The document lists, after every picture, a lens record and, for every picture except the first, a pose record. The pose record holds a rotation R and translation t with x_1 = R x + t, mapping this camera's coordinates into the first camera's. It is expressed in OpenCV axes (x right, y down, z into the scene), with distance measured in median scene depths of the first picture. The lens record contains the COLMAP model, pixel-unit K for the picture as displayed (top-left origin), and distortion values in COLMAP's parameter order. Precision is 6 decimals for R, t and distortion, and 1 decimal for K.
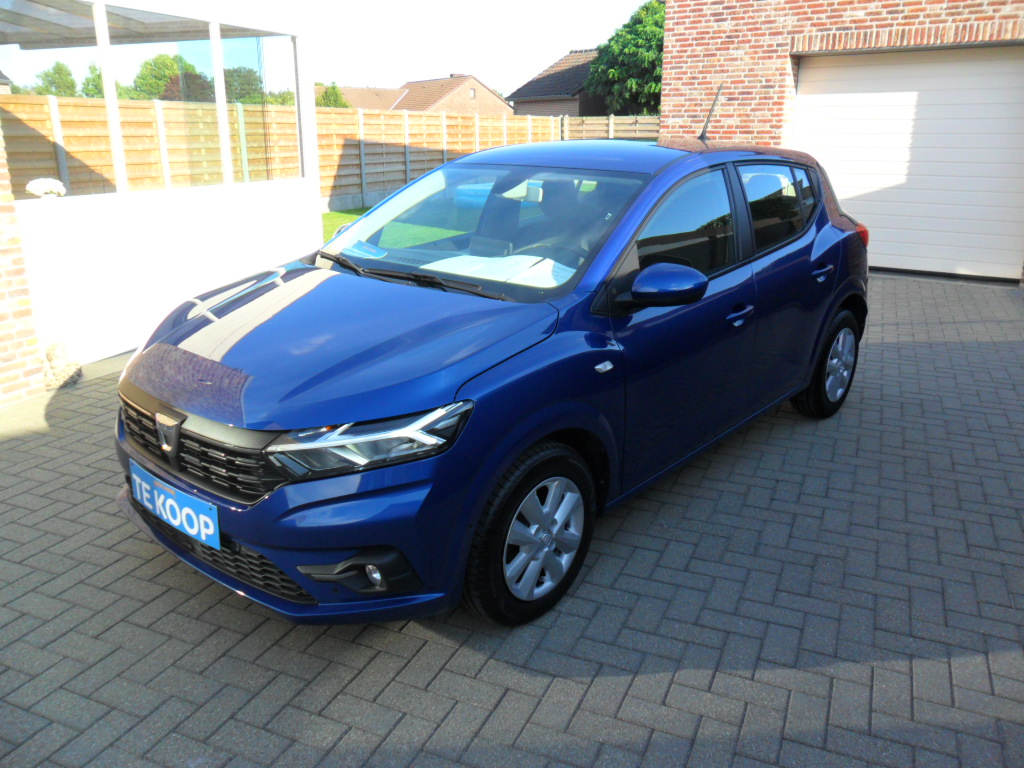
lens RADIAL K [[817.2, 0, 512.0], [0, 817.2, 384.0], [0, 0, 1]] dist [0.004643, 0.005899]
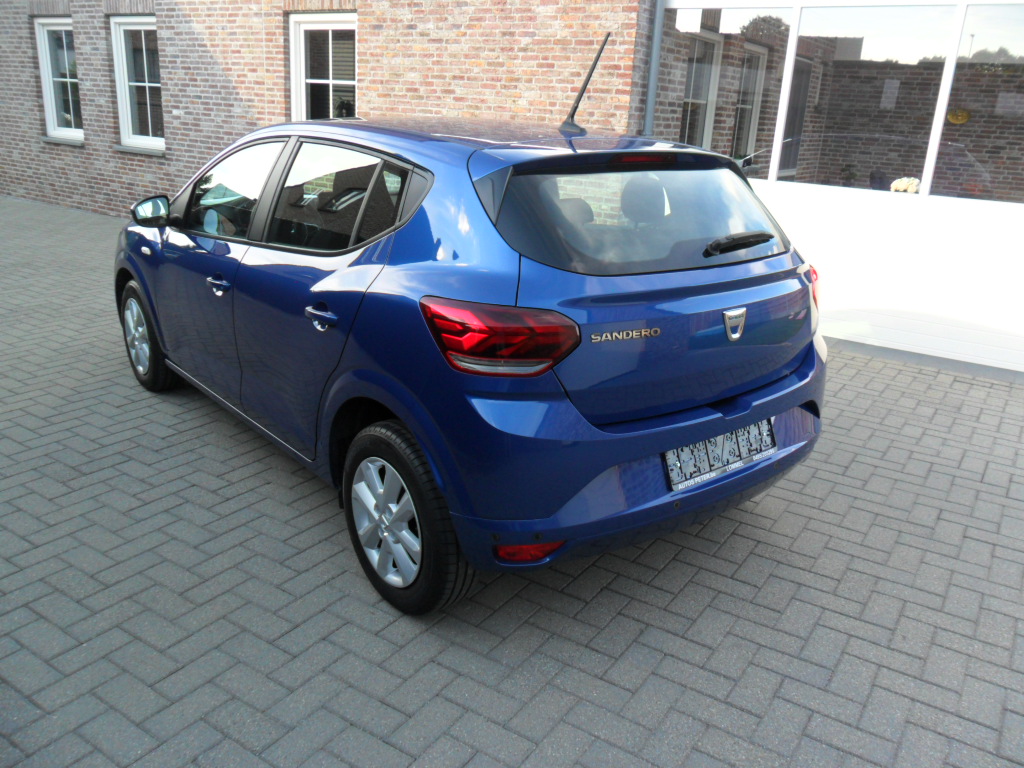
lens RADIAL K [[817.2, 0, 512.0], [0, 817.2, 384.0], [0, 0, 1]] dist [0.004643, 0.005899]
pose [[-0.169922, 0.303146, -0.937672, 1.096563], [-0.336101, 0.876630, 0.344319, -0.408265], [0.926371, 0.373660, -0.047071, 1.323236]]
